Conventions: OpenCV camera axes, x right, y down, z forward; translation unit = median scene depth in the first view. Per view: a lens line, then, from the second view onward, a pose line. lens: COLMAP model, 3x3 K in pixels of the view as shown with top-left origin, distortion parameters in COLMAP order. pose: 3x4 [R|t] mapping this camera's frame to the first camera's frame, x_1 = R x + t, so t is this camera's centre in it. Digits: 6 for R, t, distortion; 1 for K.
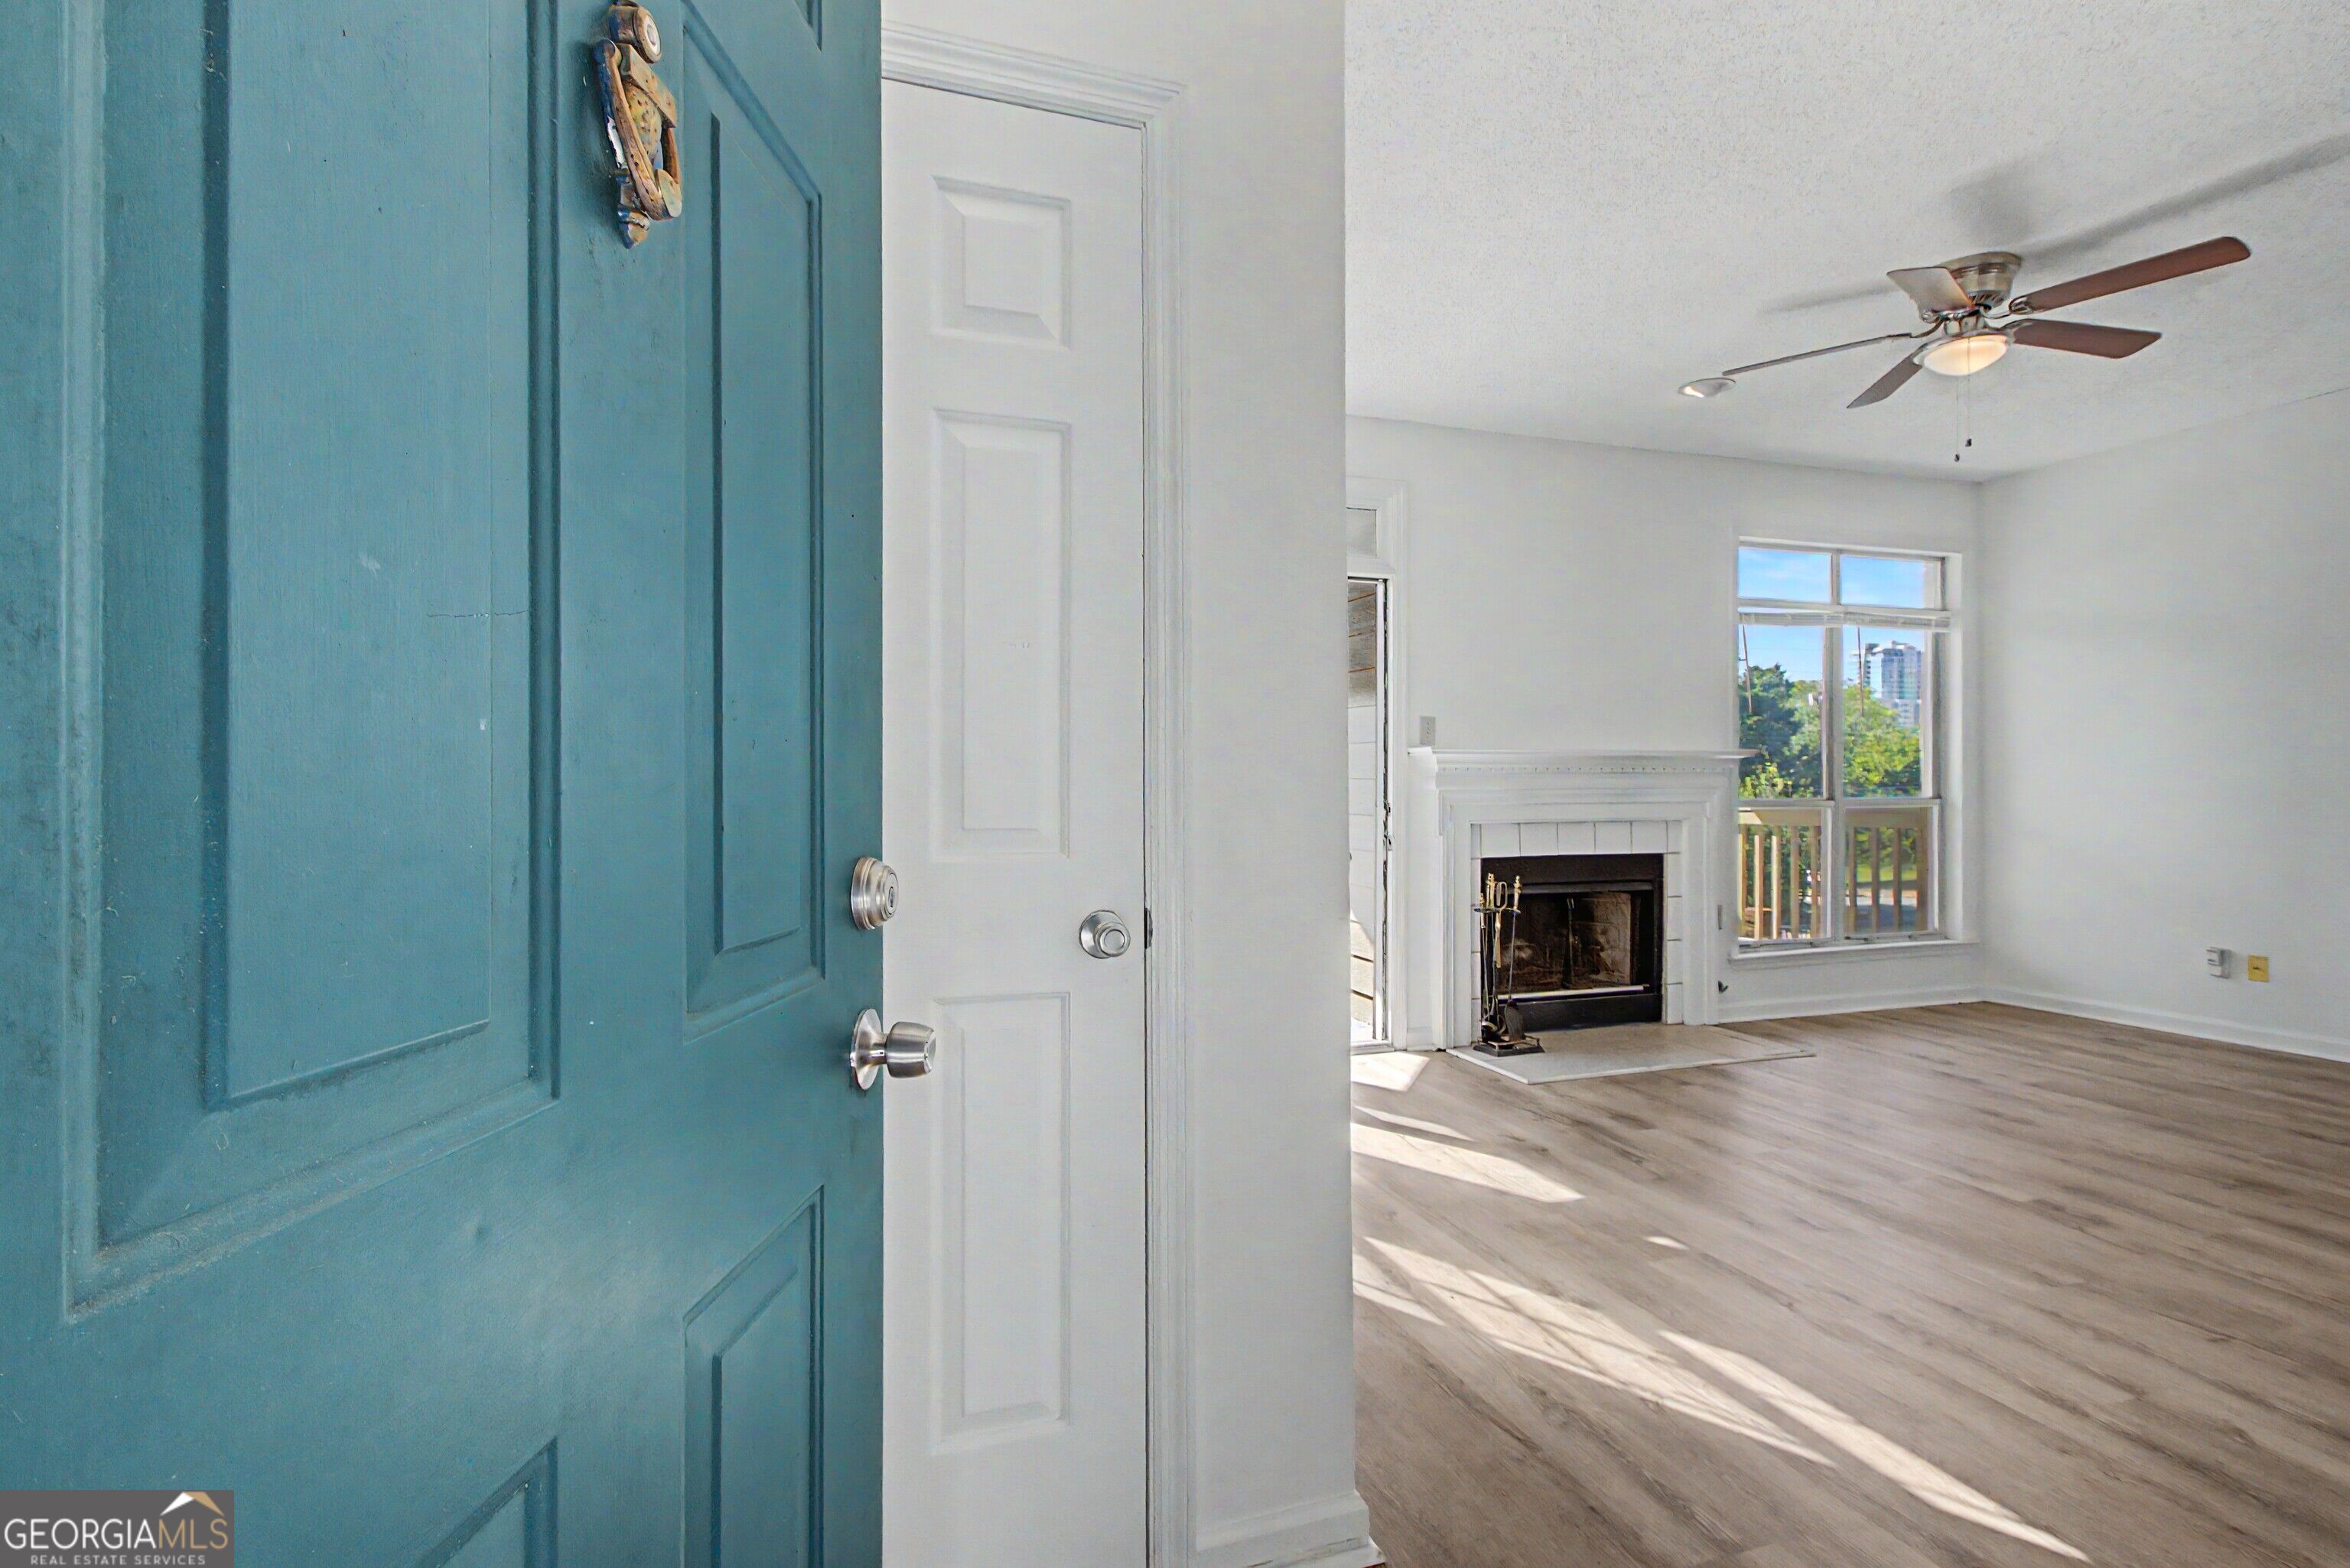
lens RADIAL K [[1098.2, 0, 1153.4], [0, 1098.2, 789.8], [0, 0, 1]] dist [0.003860, 0.000642]
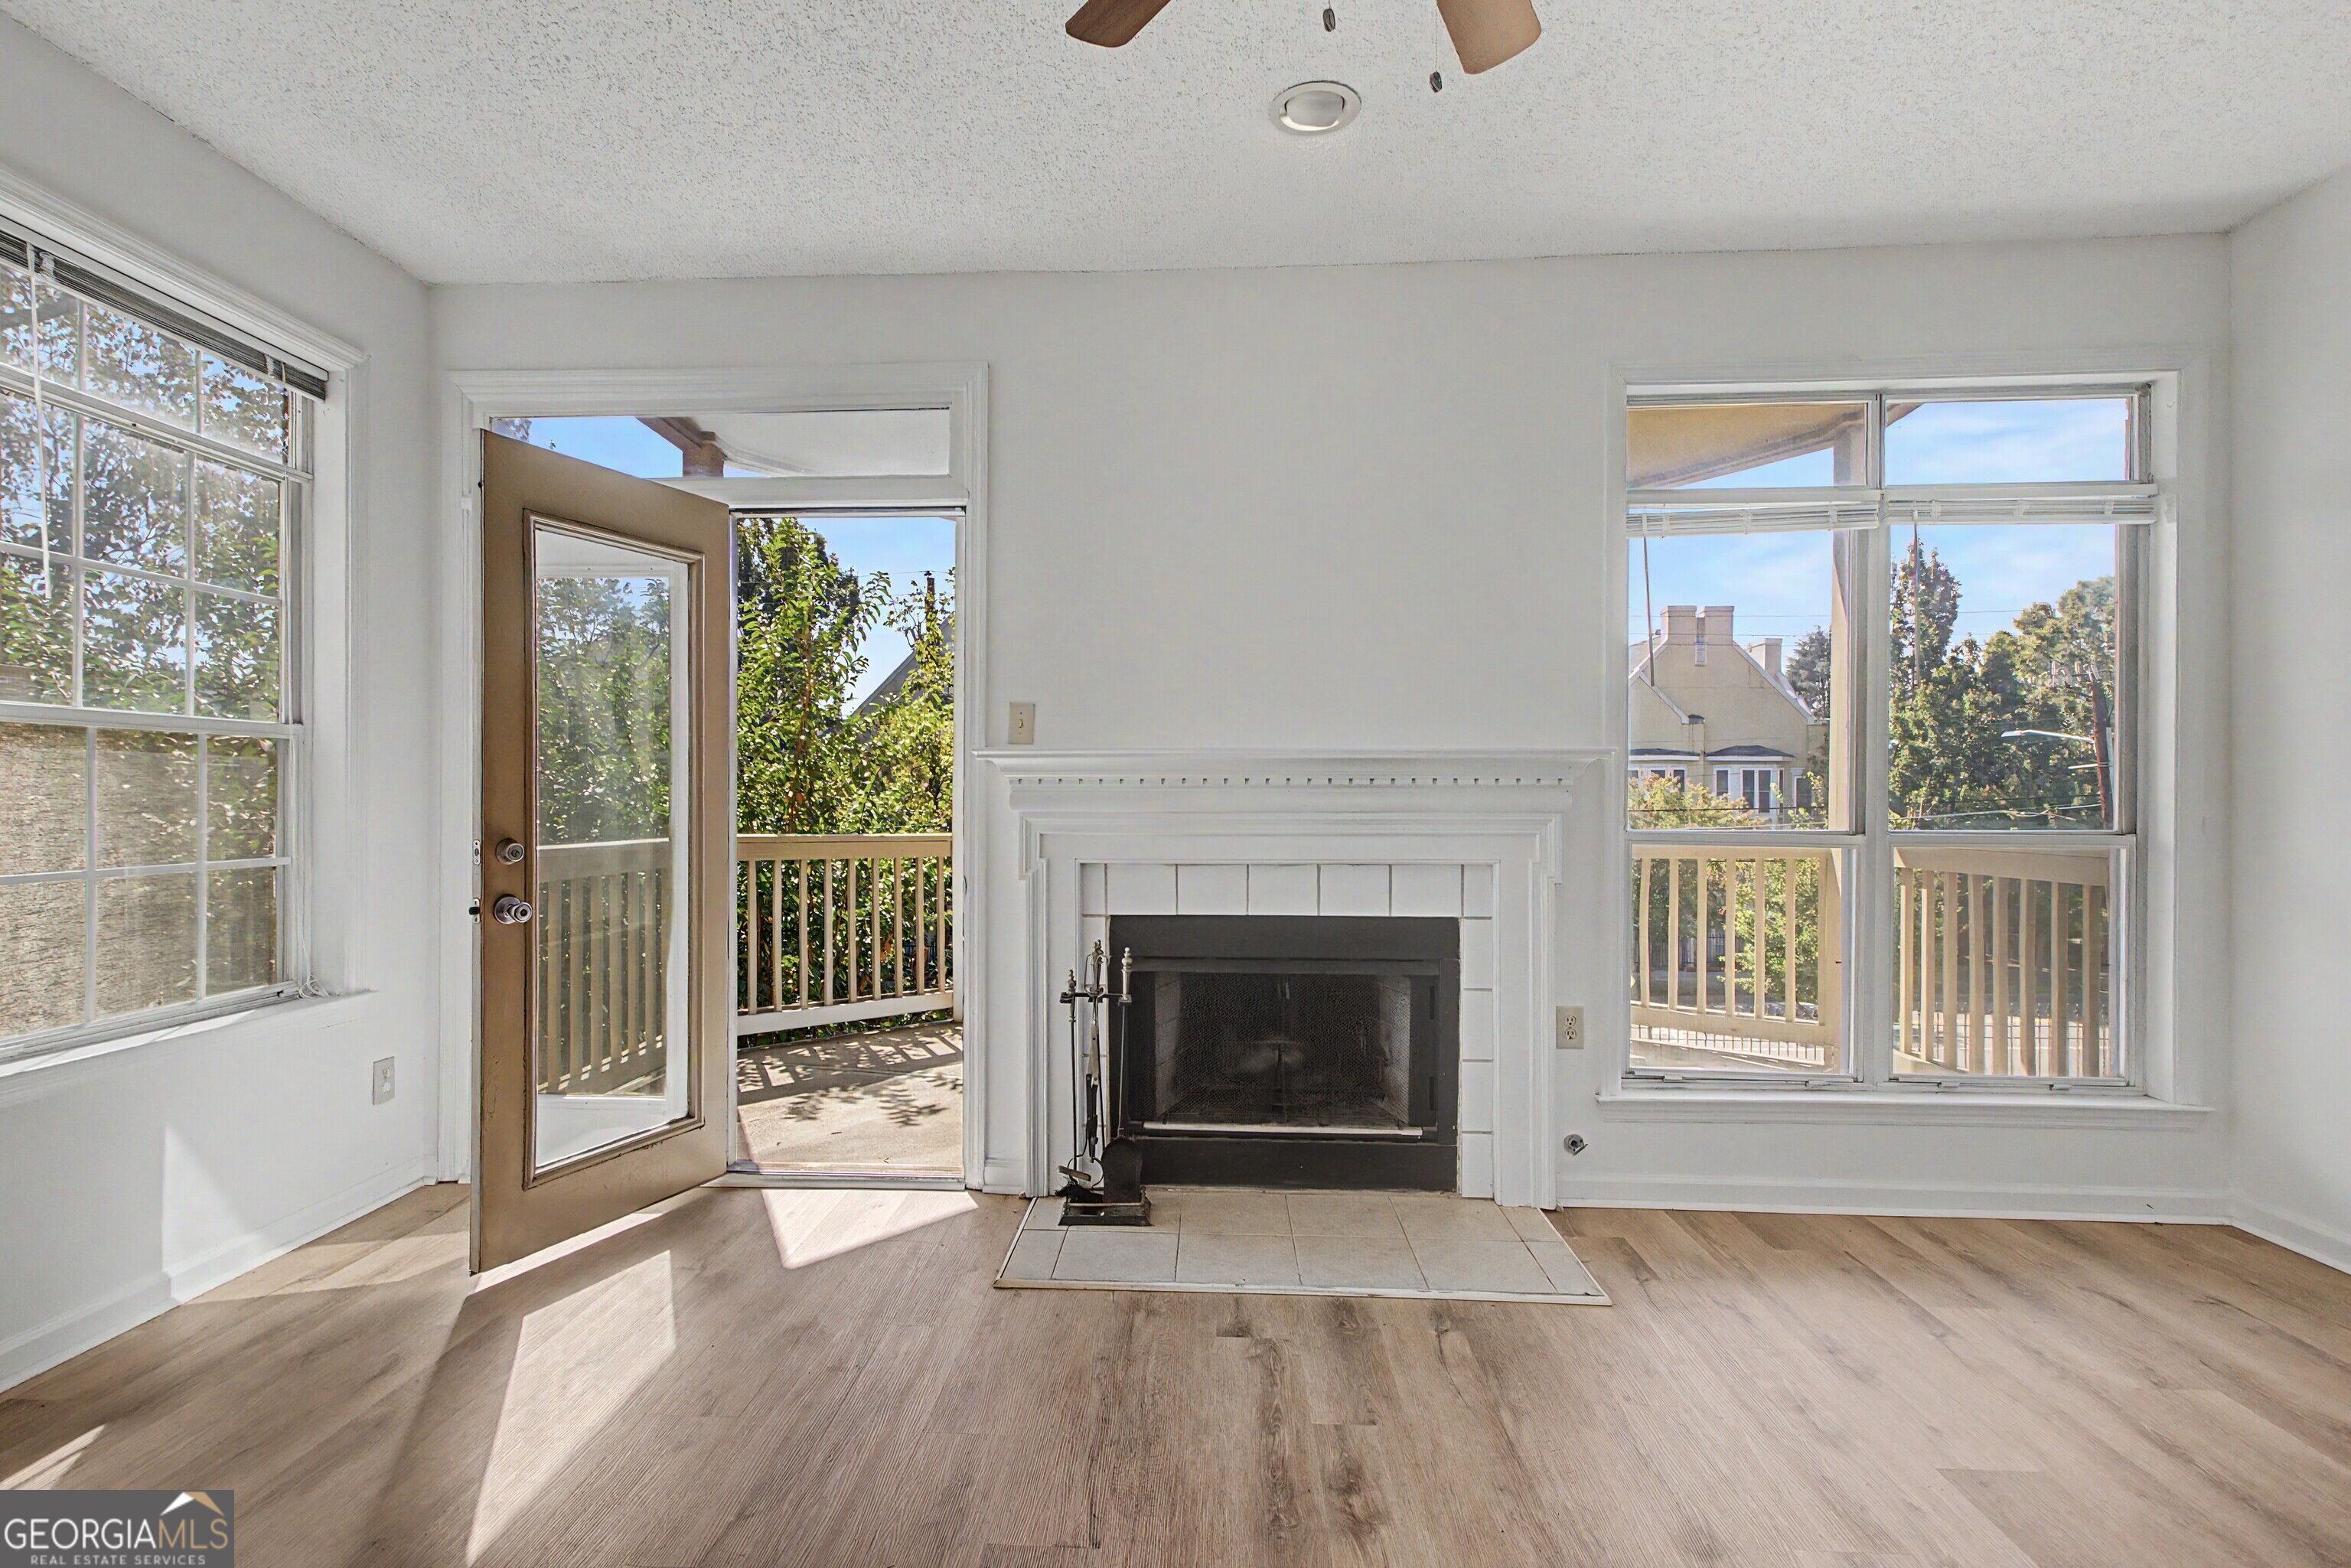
lens RADIAL K [[1099.9, 0, 1160.3], [0, 1099.9, 795.6], [0, 0, 1]] dist [0.007768, 0.000046]
pose [[0.931308, 0.005099, -0.364196, 0.601045], [-0.005471, 0.999985, 0.000010, -0.010563], [0.364191, 0.001983, 0.931322, 0.415093]]
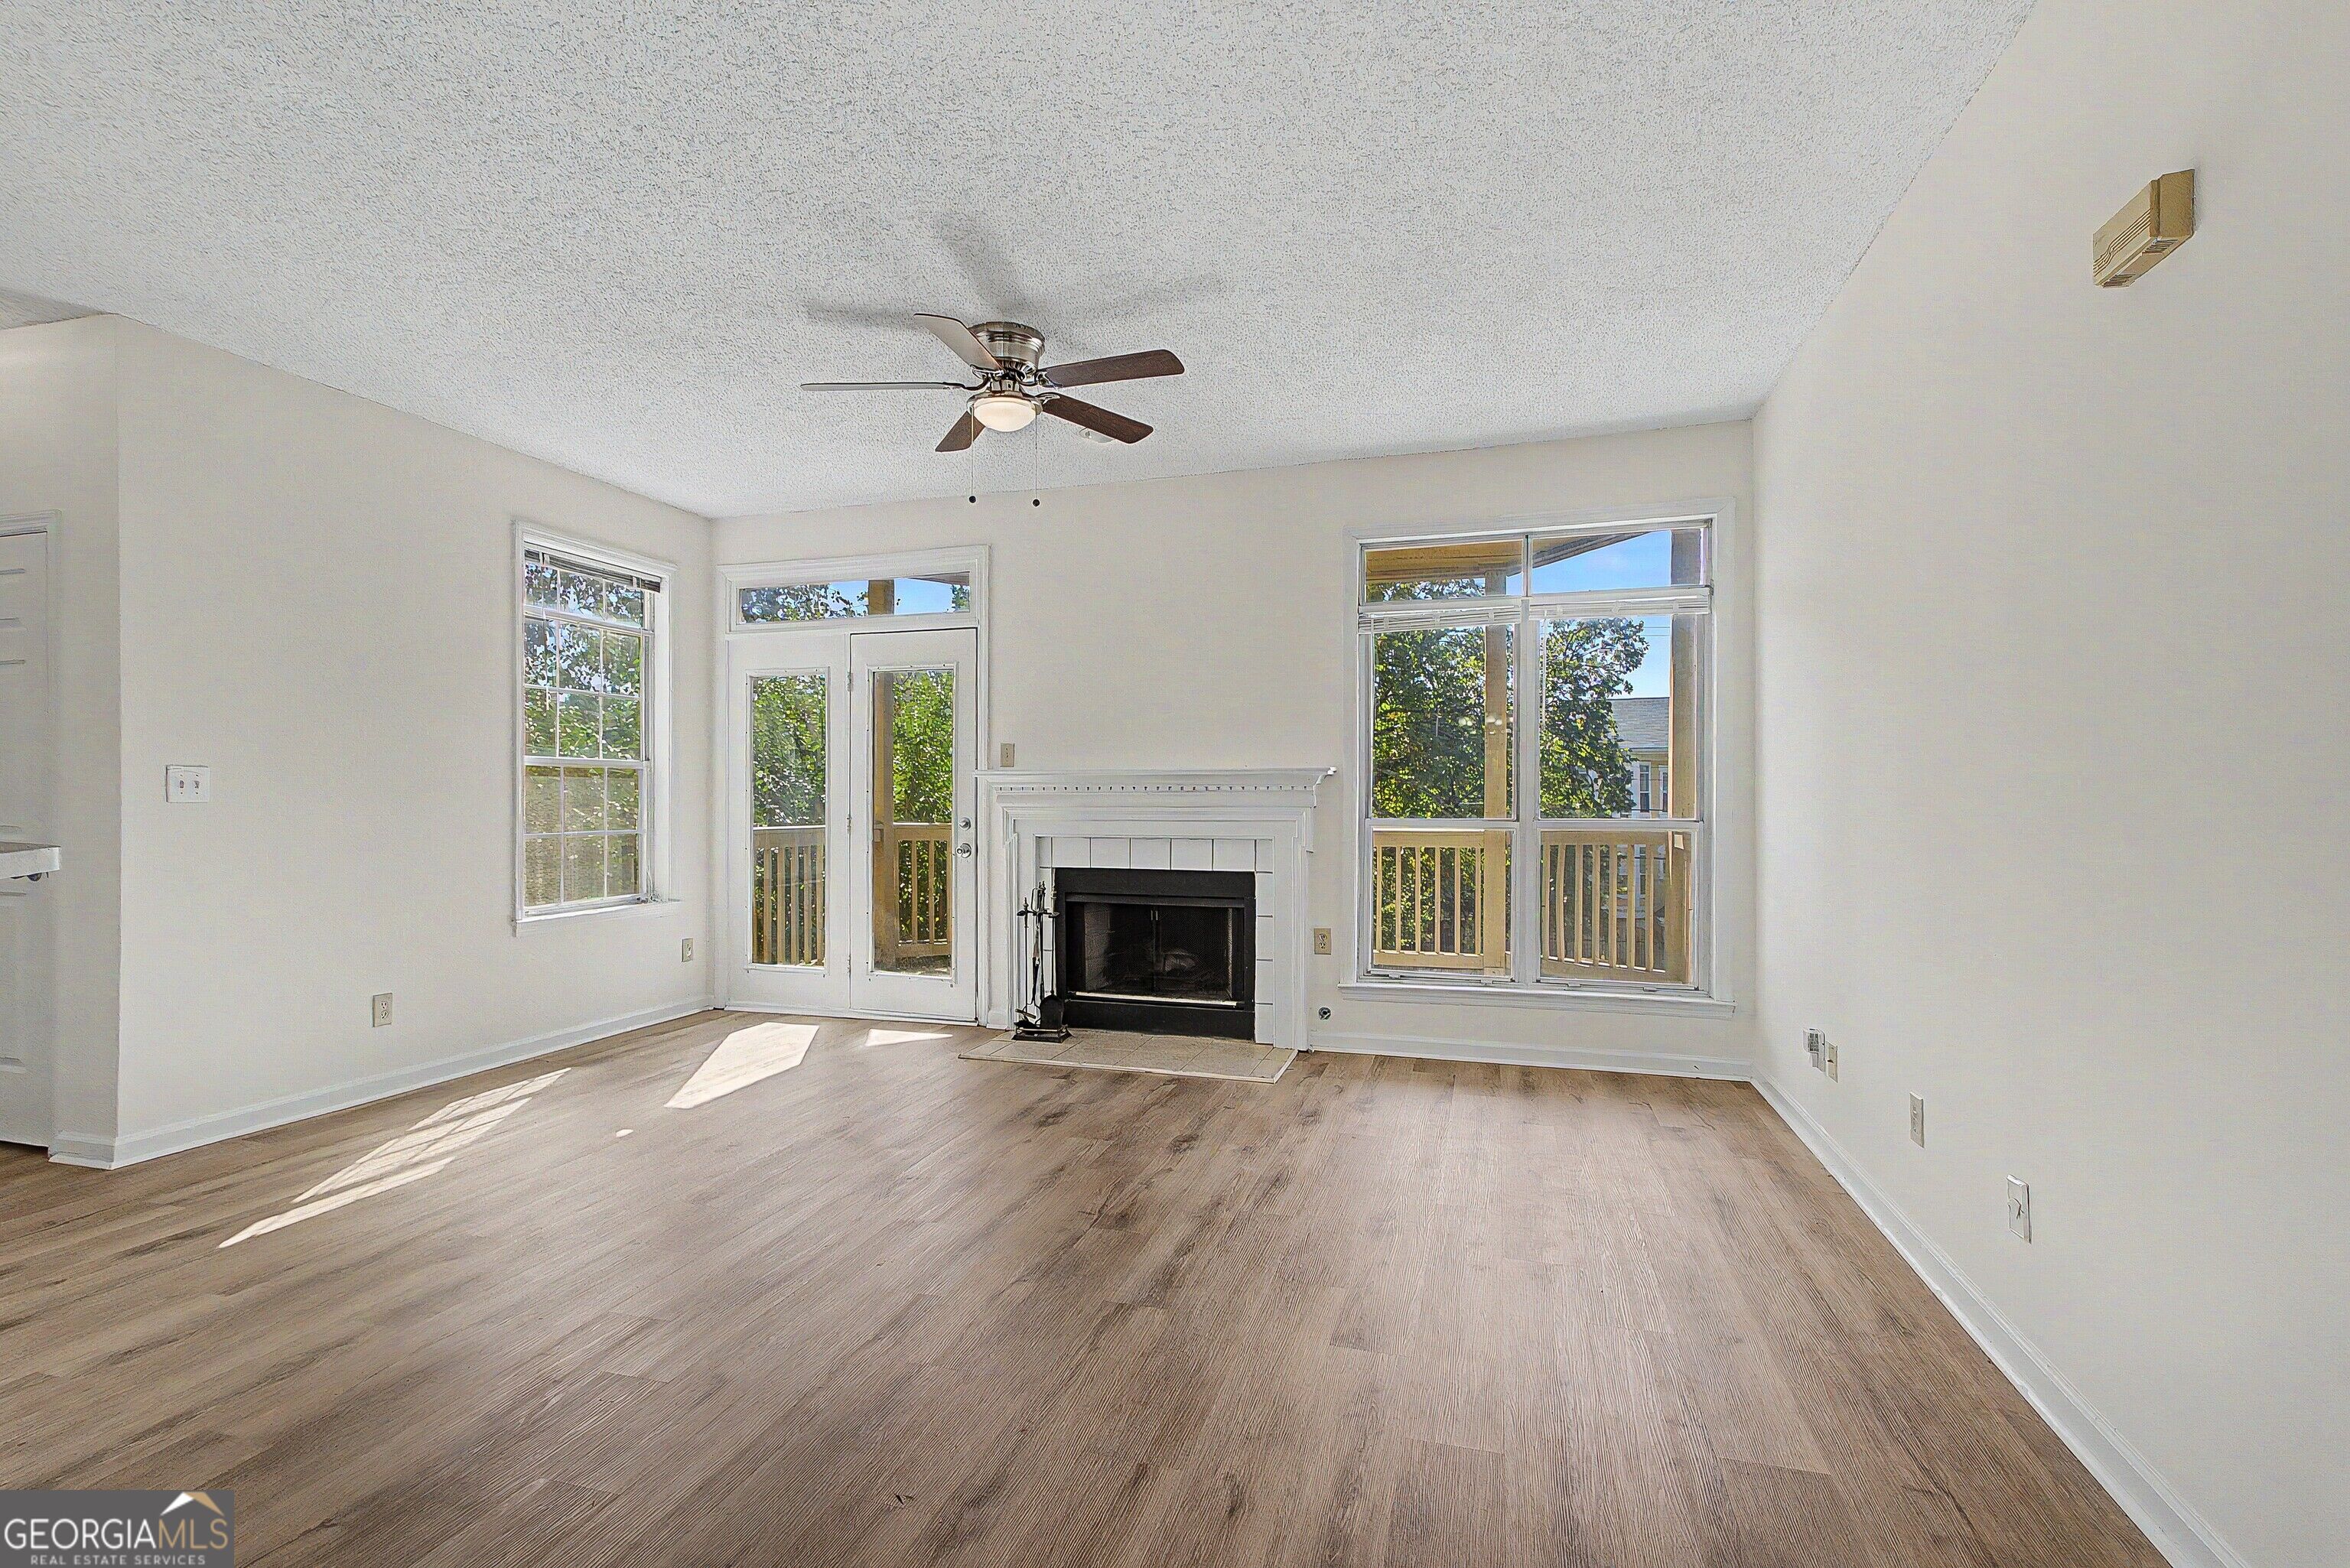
lens RADIAL K [[1098.2, 0, 1153.4], [0, 1098.2, 789.8], [0, 0, 1]] dist [0.003860, 0.000642]
pose [[0.811778, 0.000416, -0.583966, 1.099013], [-0.002650, 0.999992, -0.002972, -0.014974], [0.583960, 0.003960, 0.811773, 0.152403]]
